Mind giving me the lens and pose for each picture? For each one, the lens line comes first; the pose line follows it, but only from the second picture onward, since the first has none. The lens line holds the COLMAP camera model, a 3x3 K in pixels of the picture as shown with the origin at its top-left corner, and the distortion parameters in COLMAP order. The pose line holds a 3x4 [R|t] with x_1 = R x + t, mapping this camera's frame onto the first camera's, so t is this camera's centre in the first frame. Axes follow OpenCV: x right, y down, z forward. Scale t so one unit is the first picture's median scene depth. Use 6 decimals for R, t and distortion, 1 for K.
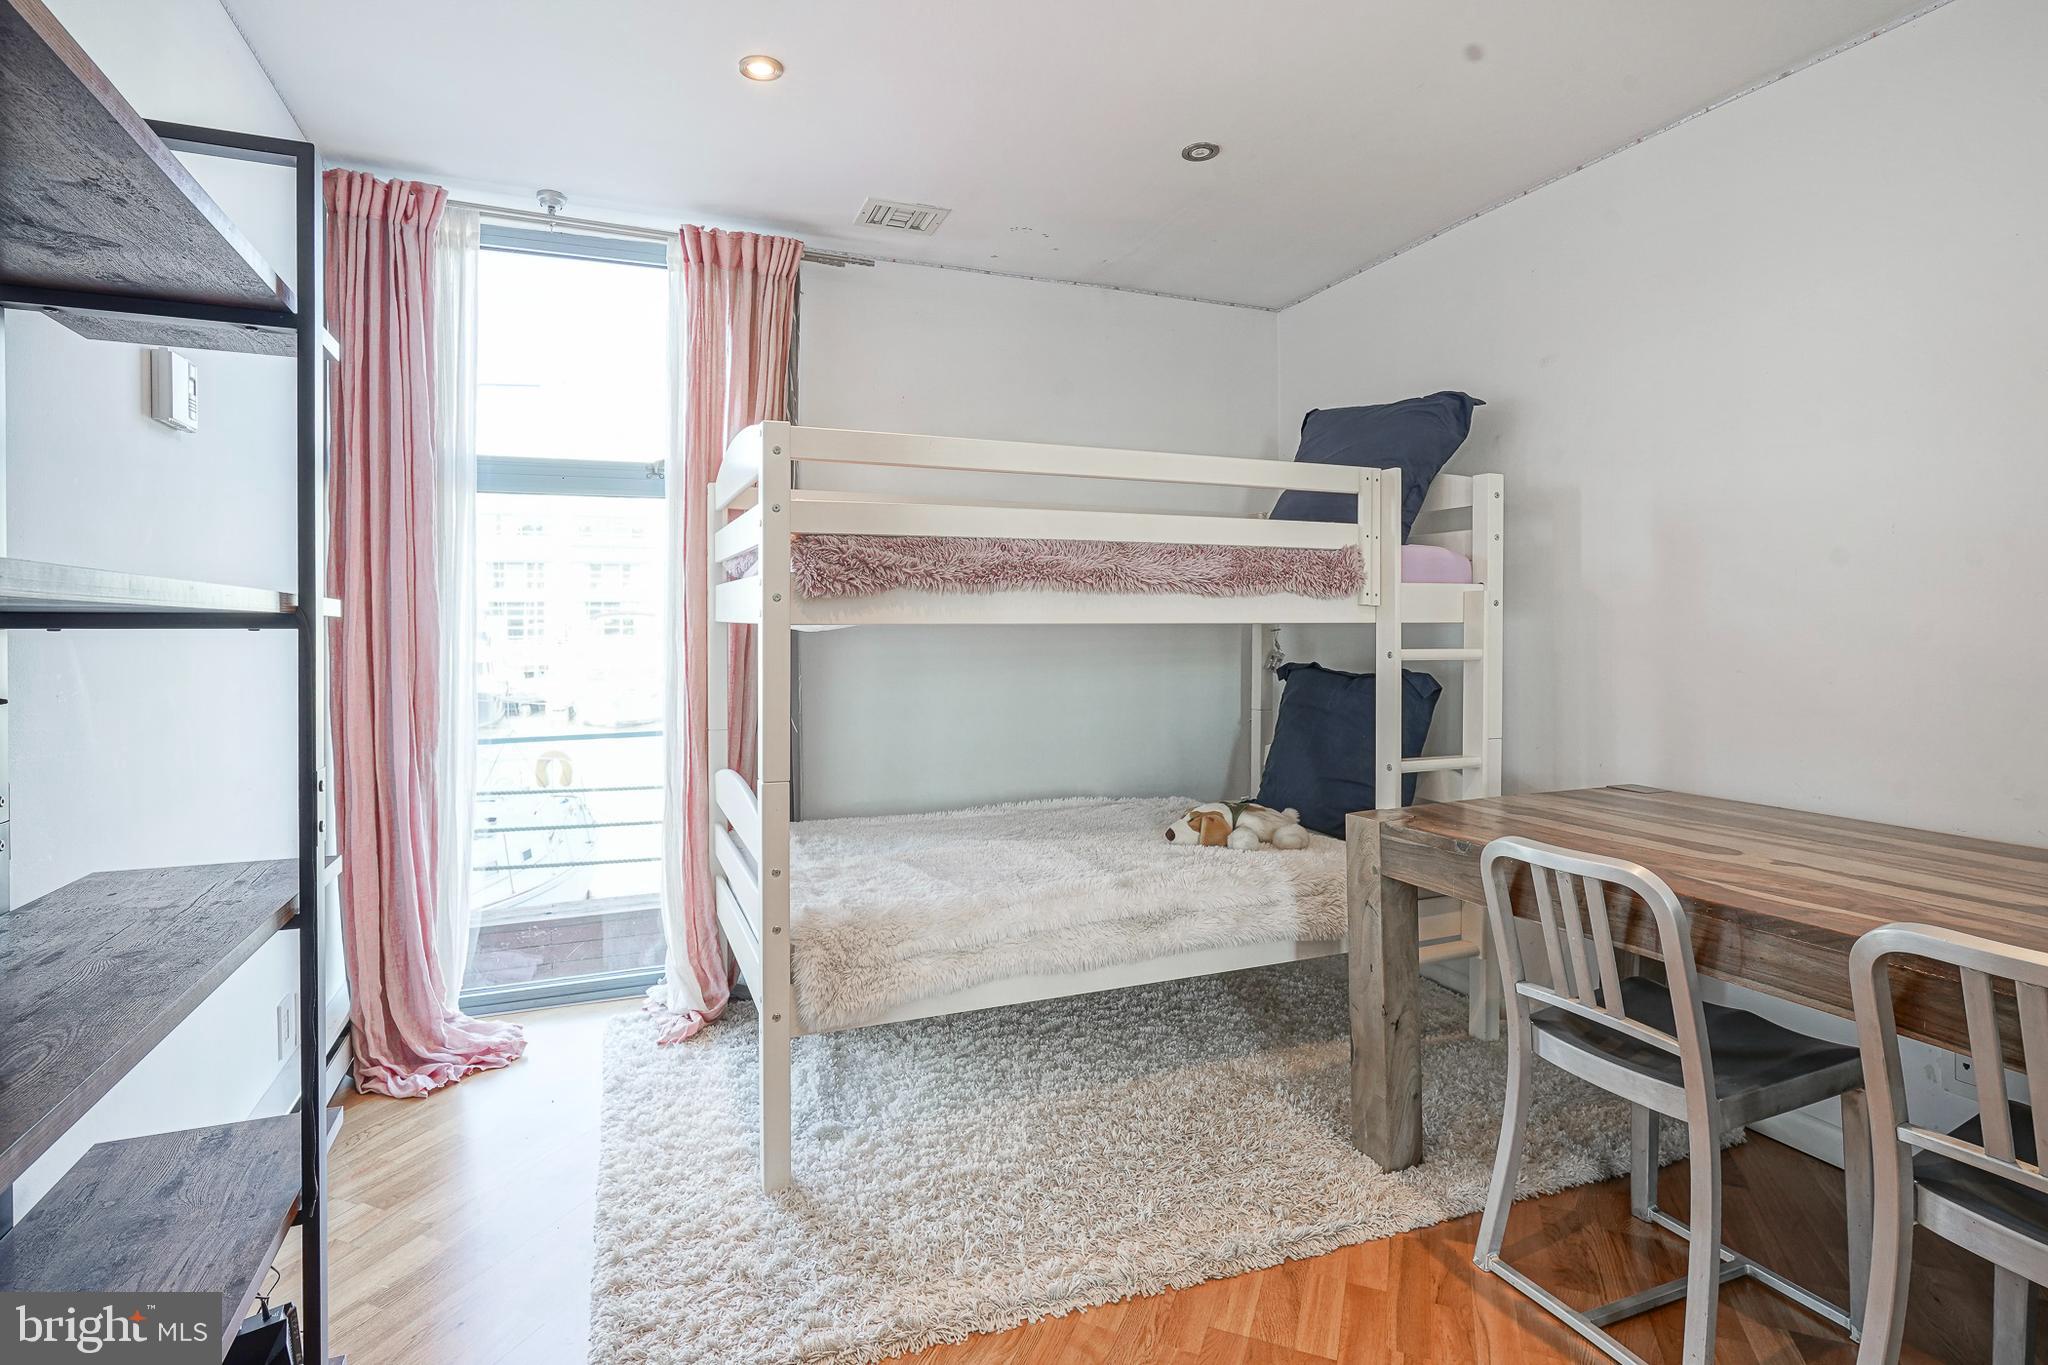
lens RADIAL K [[1022.6, 0, 1021.0], [0, 1022.6, 640.1], [0, 0, 1]] dist [-0.001570, 0.002307]
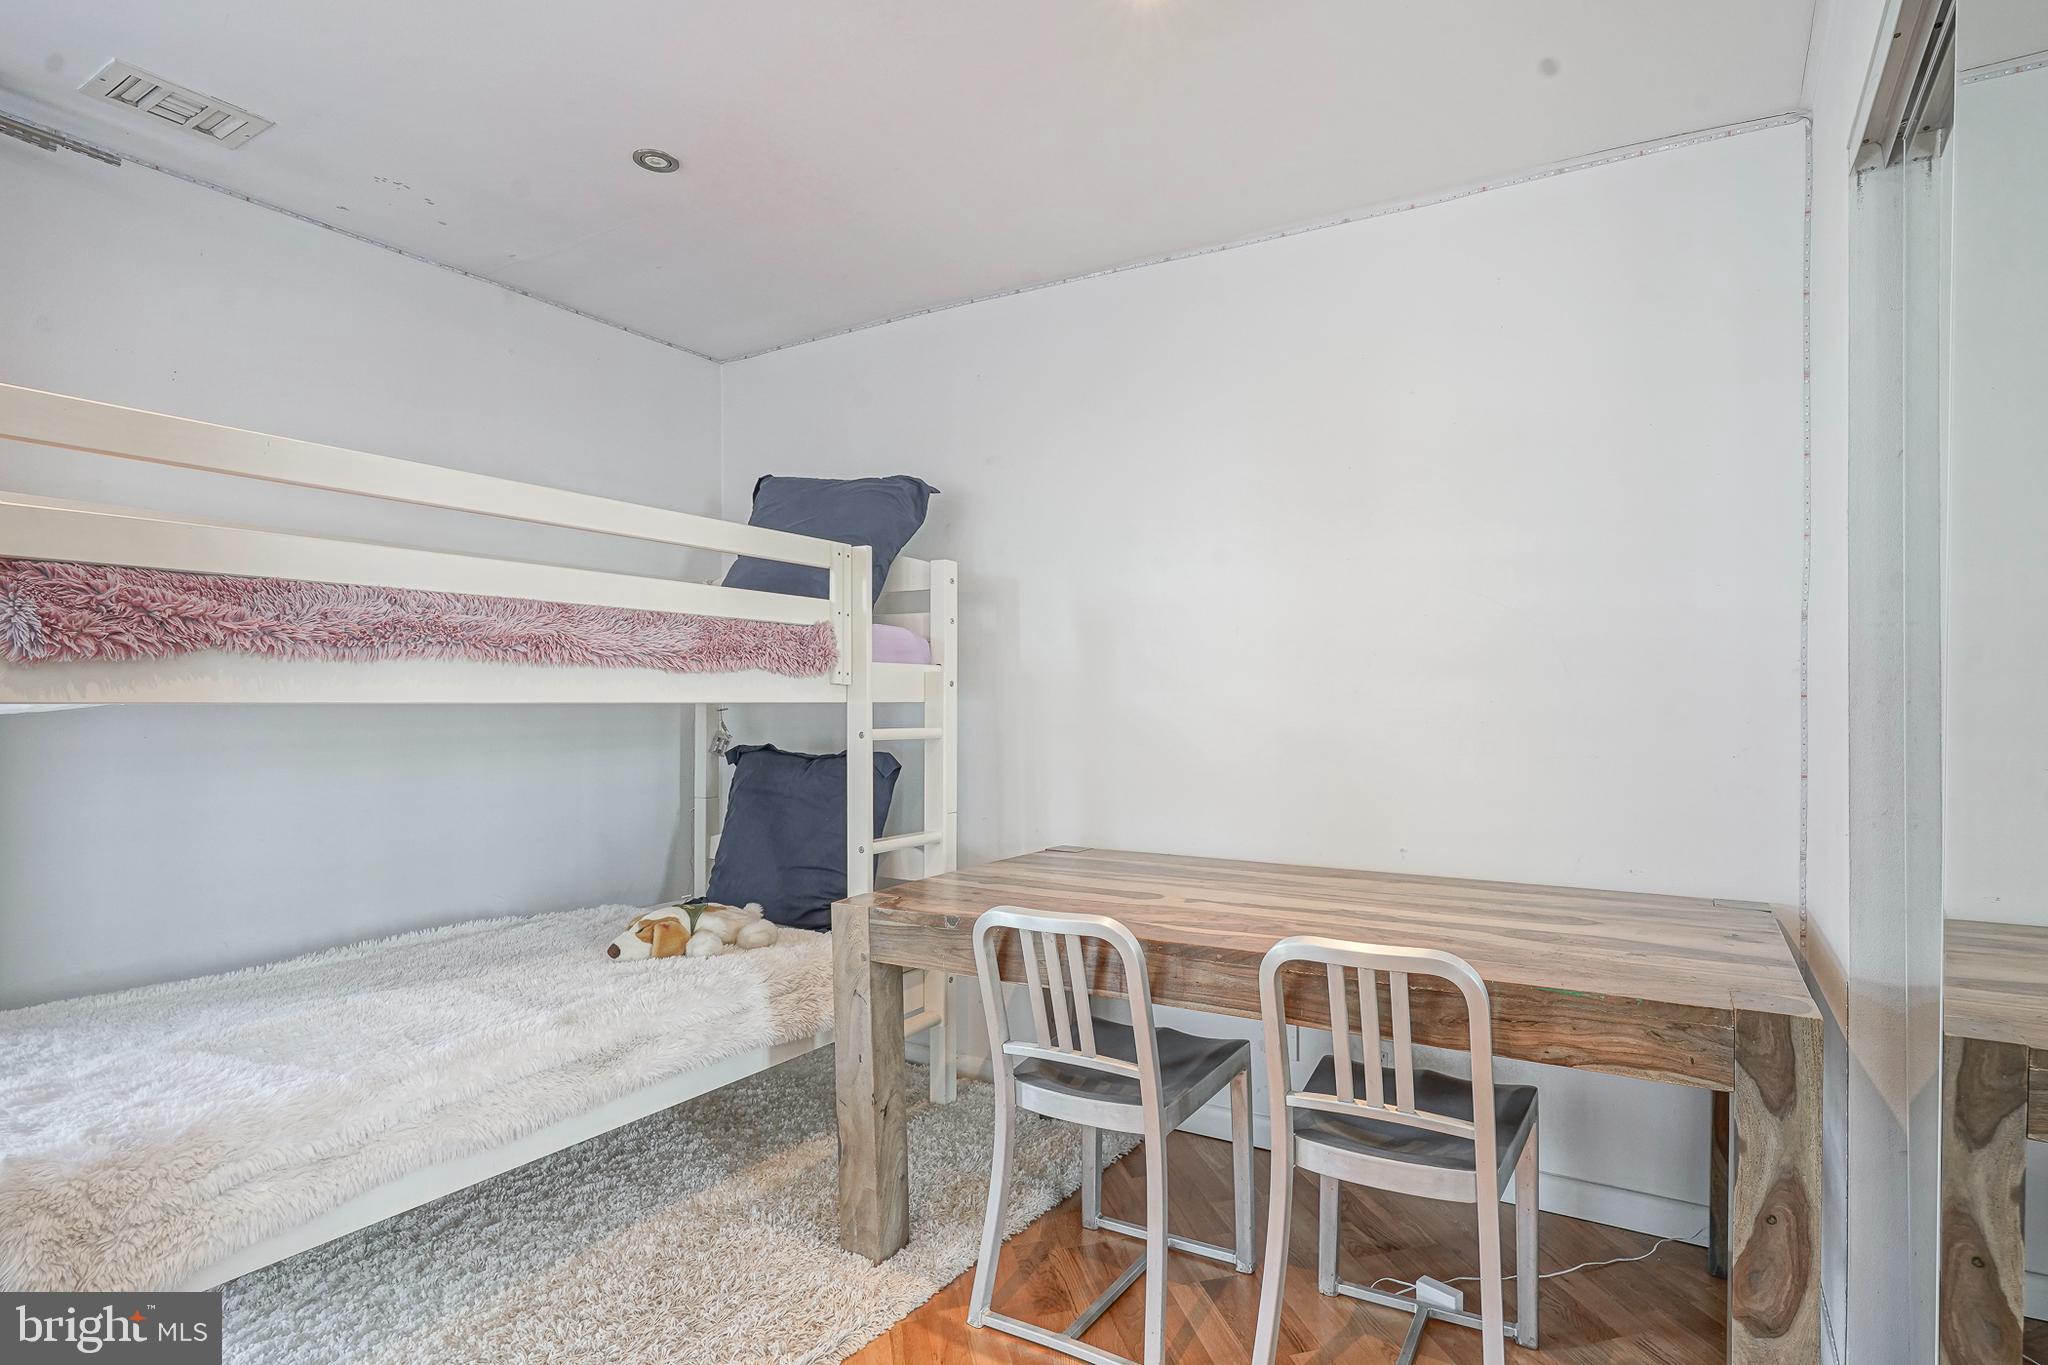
lens RADIAL K [[1018.2, 0, 1025.1], [0, 1018.2, 709.5], [0, 0, 1]] dist [-0.005059, 0.004150]
pose [[0.773072, -0.002712, 0.634313, -0.134610], [0.007121, 0.999965, -0.004404, -0.004579], [-0.634279, 0.007922, 0.773064, 0.138511]]
